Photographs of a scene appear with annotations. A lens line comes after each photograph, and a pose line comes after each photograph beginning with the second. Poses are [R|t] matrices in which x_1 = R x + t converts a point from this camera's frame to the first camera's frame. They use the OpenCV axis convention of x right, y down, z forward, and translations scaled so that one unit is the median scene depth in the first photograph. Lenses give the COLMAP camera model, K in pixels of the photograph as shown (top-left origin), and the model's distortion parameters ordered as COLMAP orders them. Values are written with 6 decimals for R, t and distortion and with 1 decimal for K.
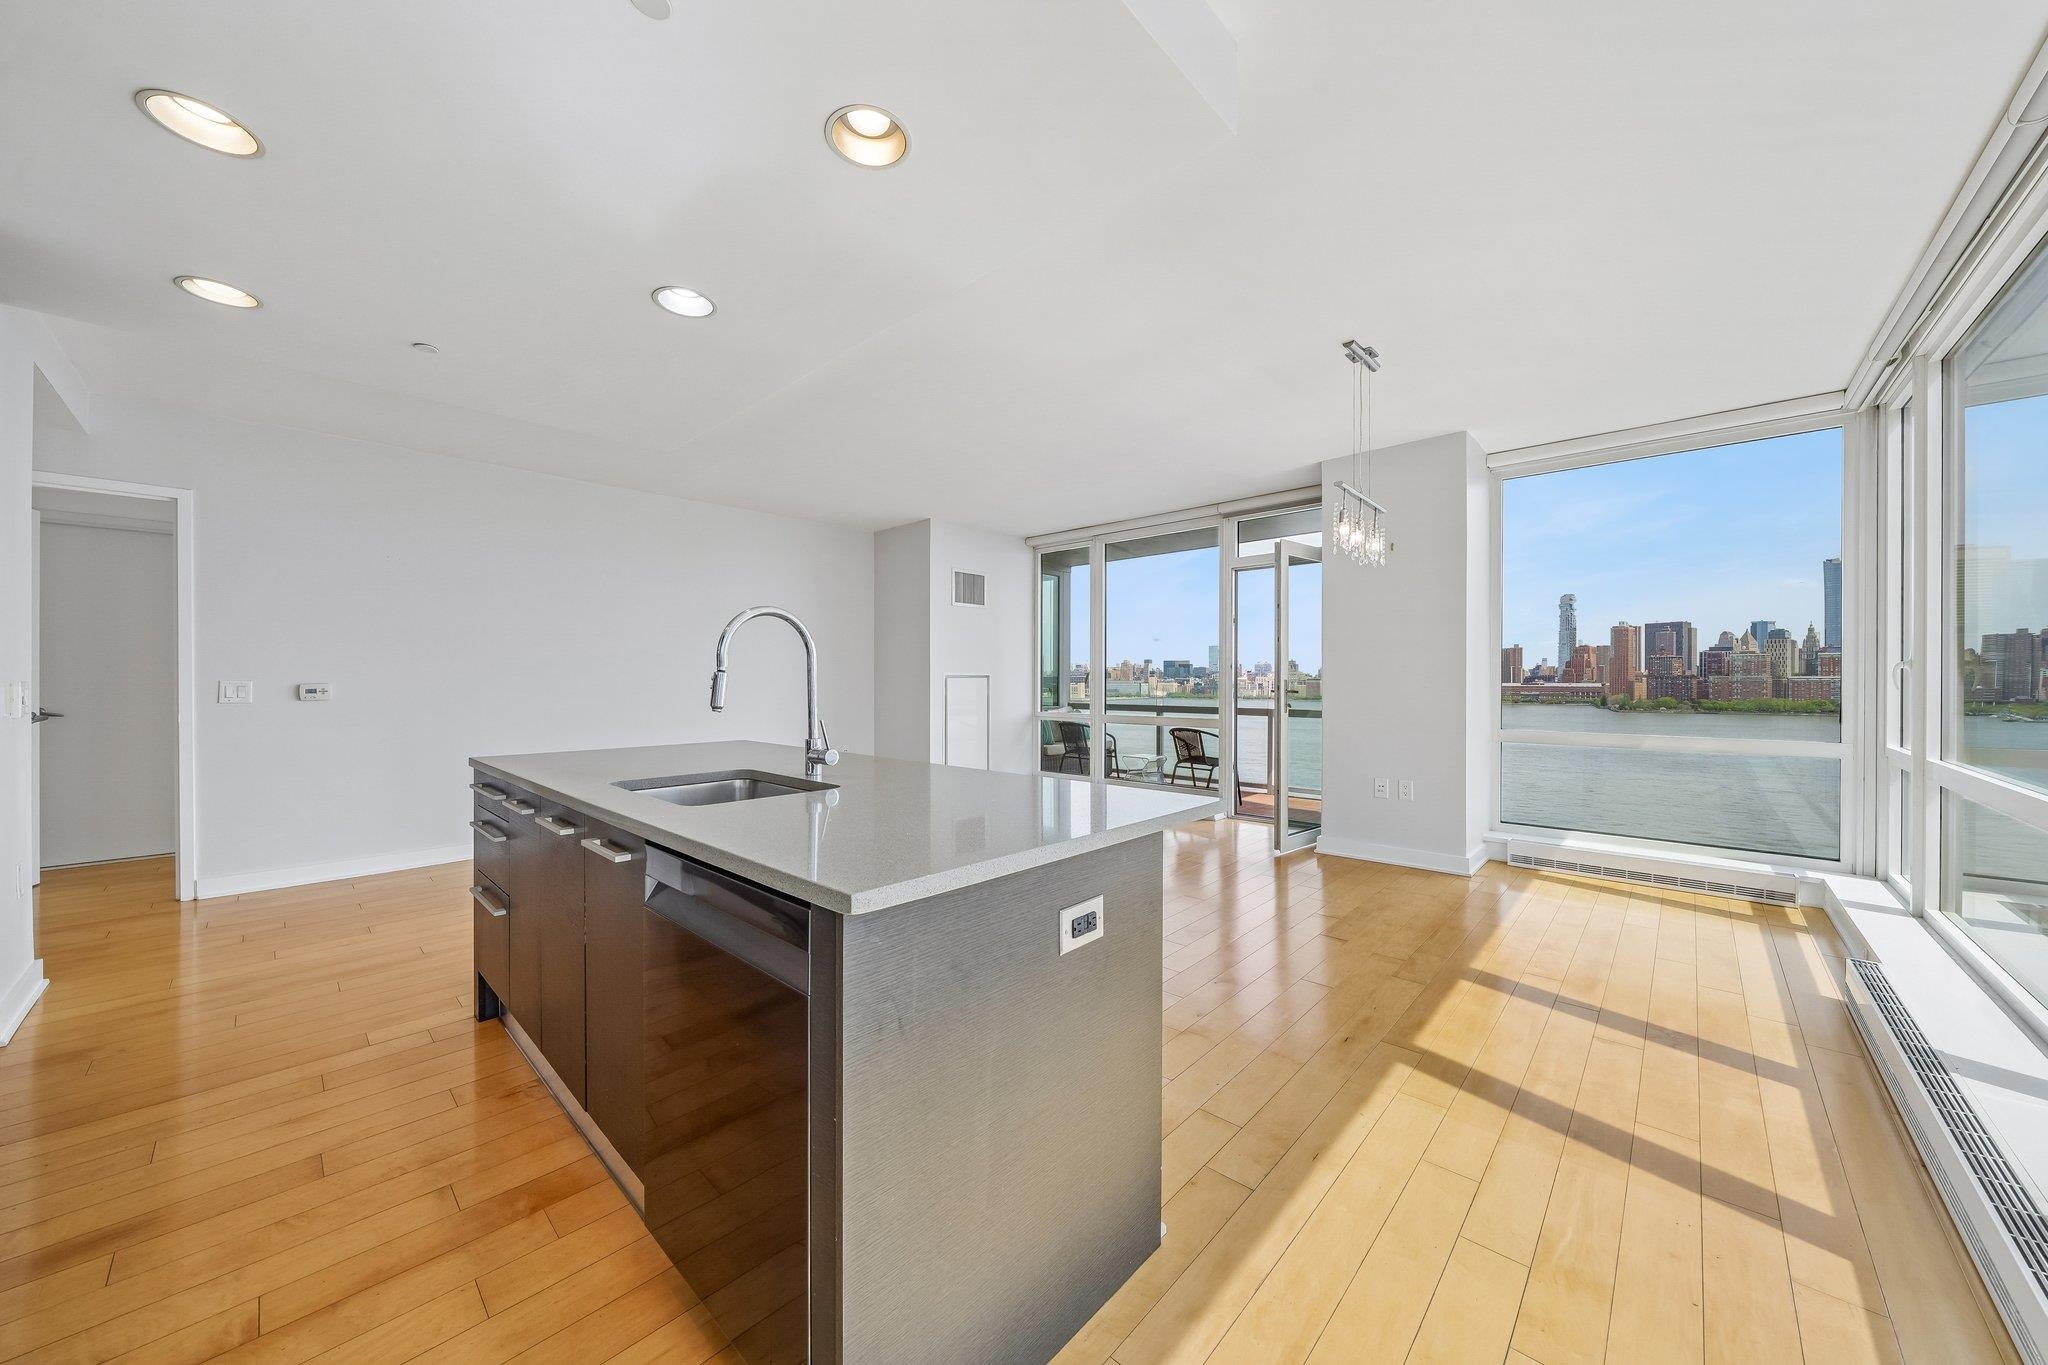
lens RADIAL K [[715.1, 0, 1017.8], [0, 715.1, 692.7], [0, 0, 1]] dist [-0.016281, 0.000284]
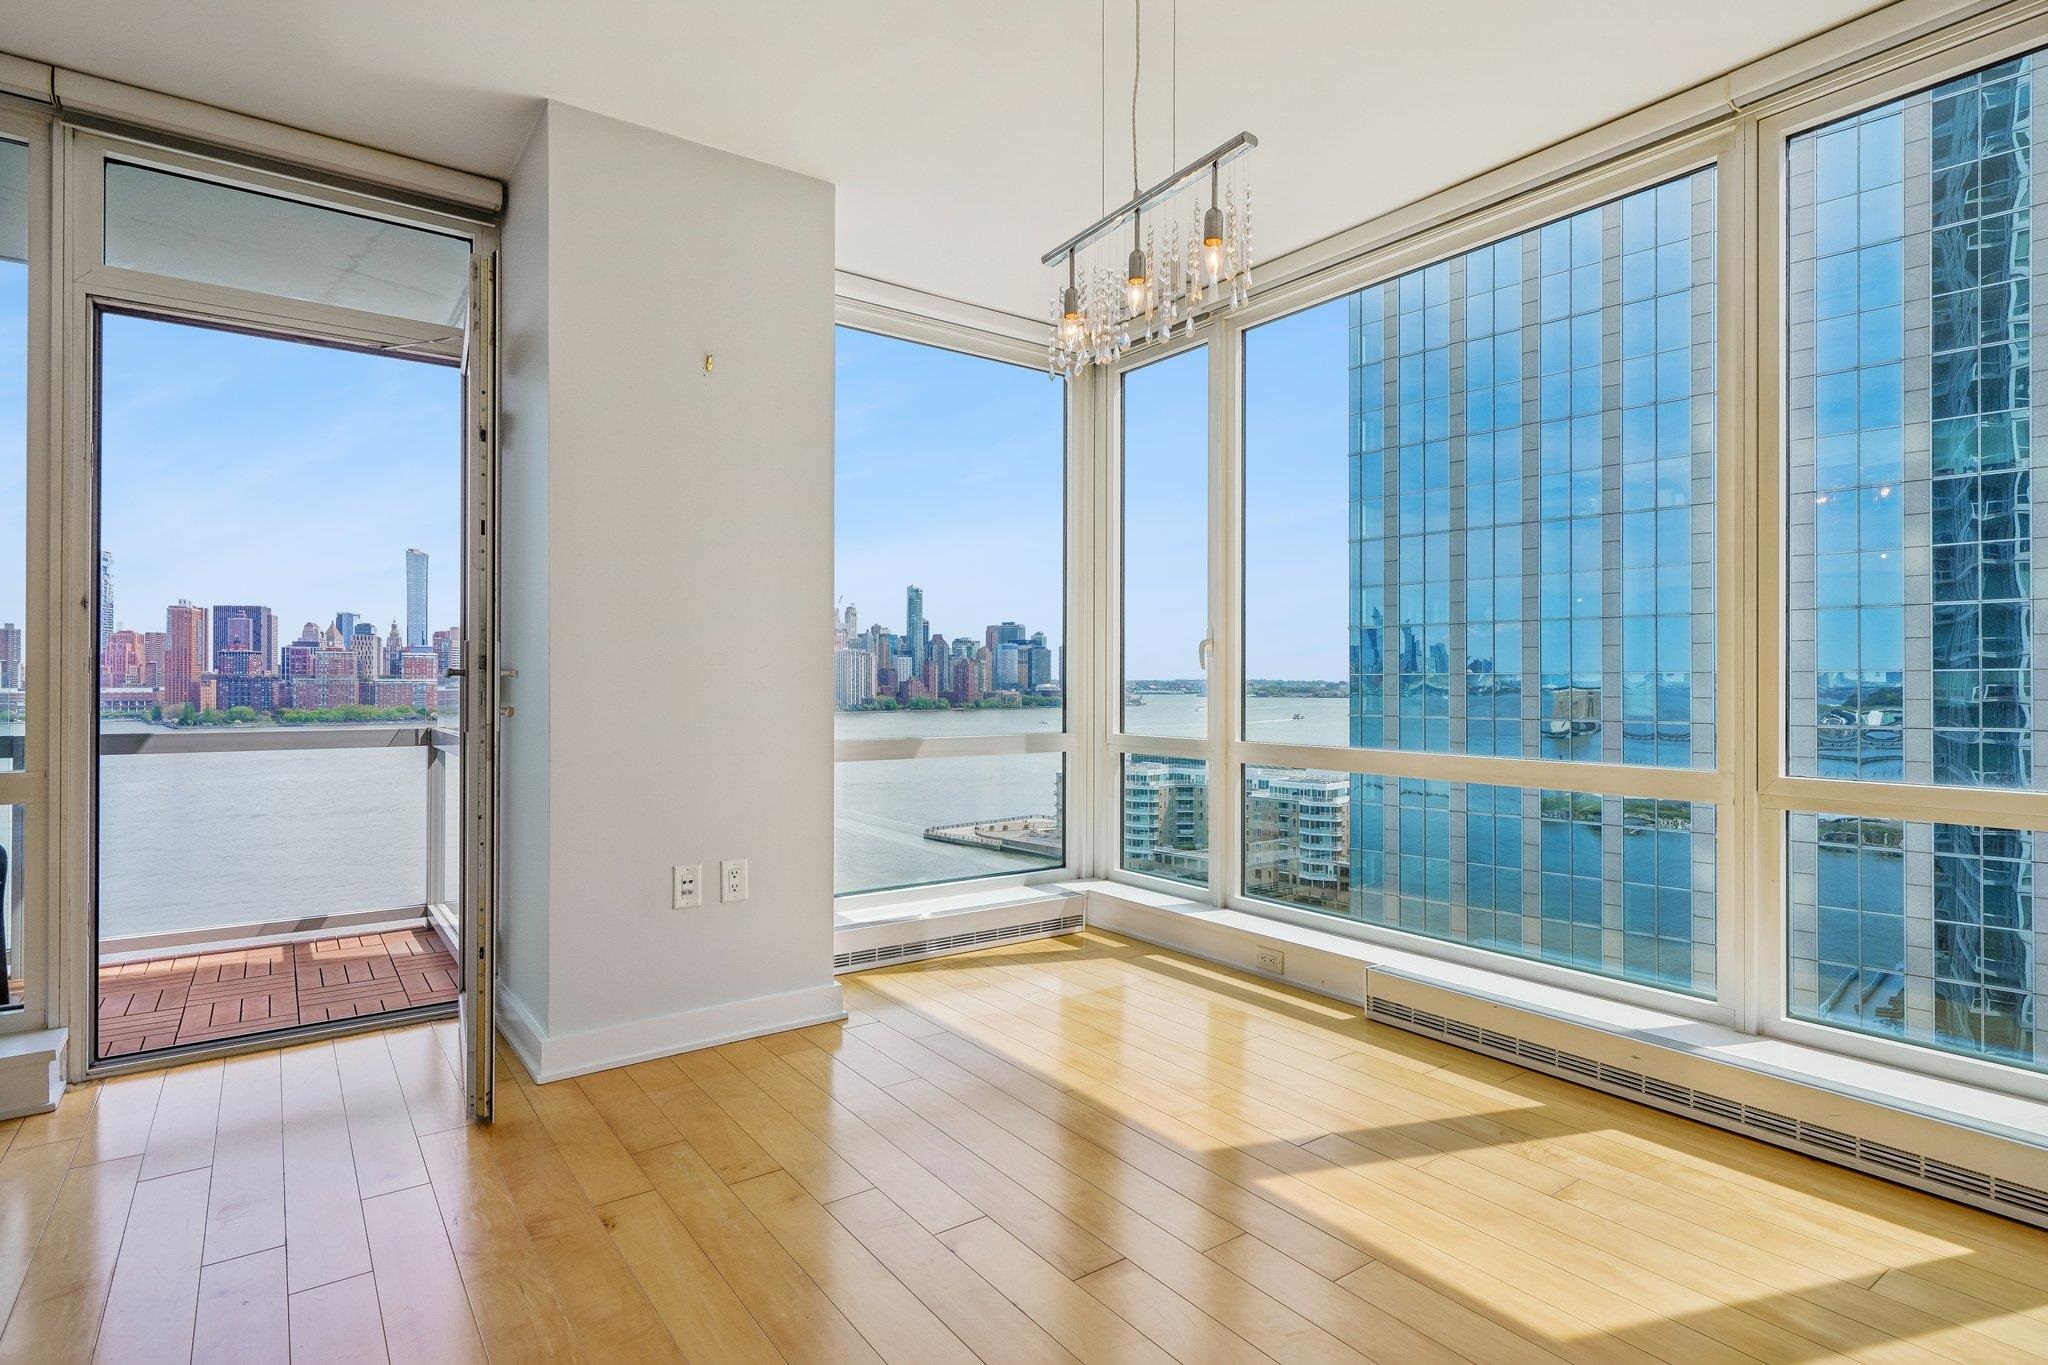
lens RADIAL K [[1028.9, 0, 1026.4], [0, 1028.9, 684.1], [0, 0, 1]] dist [-0.010460, 0.001560]
pose [[0.170425, 0.000774, 0.985370, -0.067730], [0.015888, 0.999868, -0.003533, 0.006851], [-0.985243, 0.016258, 0.170390, 0.452675]]
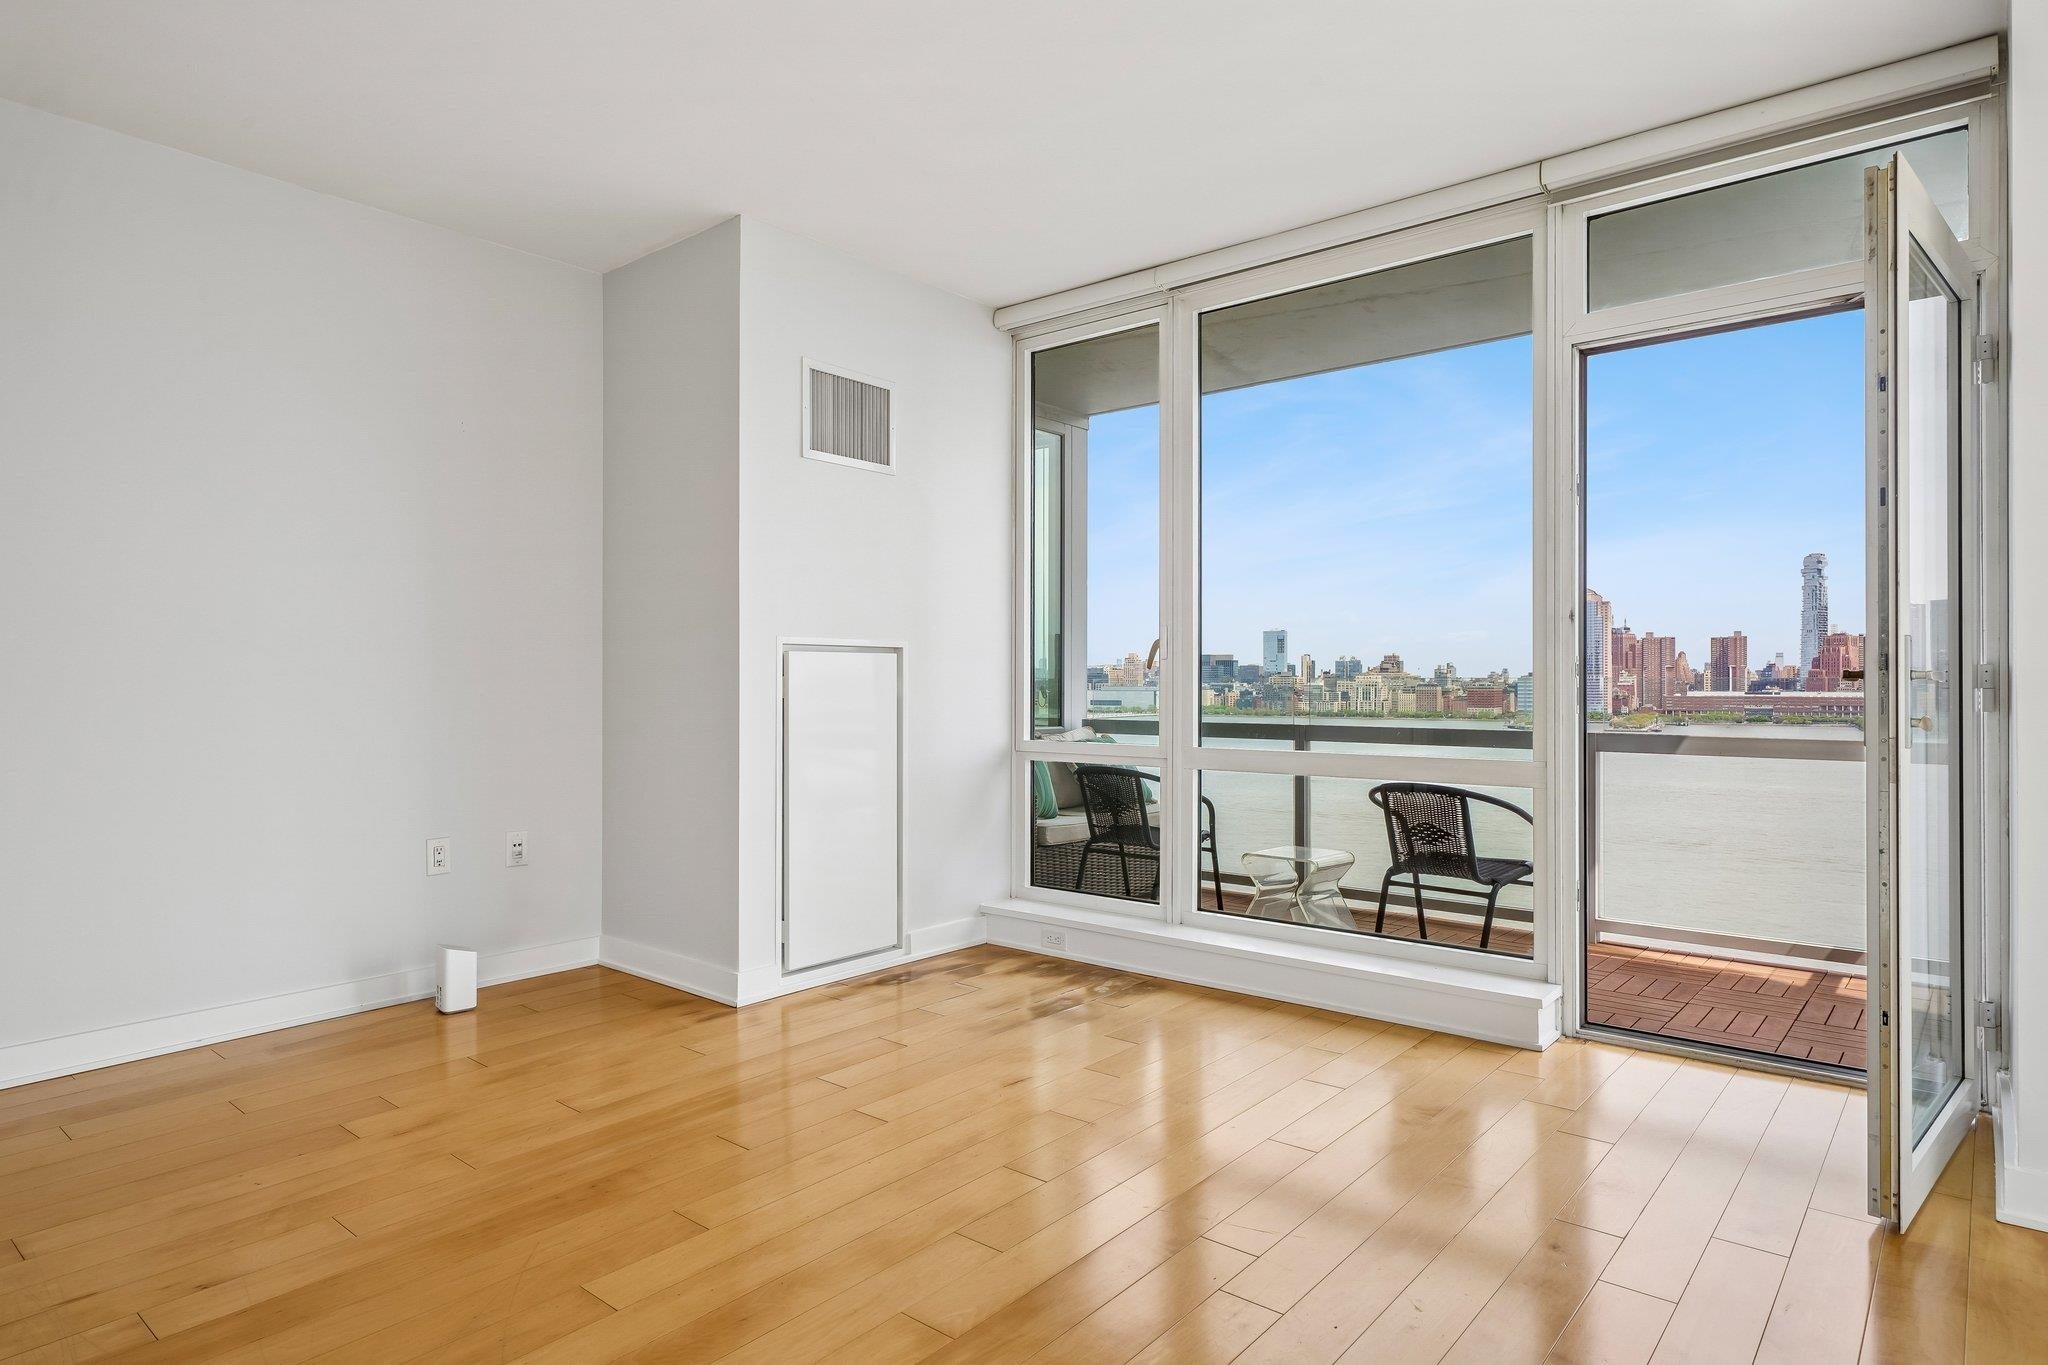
lens RADIAL K [[1153.1, 0, 1035.2], [0, 1153.1, 682.6], [0, 0, 1]] dist [0.000767, -0.000695]
pose [[0.997837, 0.002332, 0.065693, -0.009234], [-0.001019, 0.999799, -0.020010, 0.007806], [-0.065726, 0.019900, 0.997639, 0.386745]]
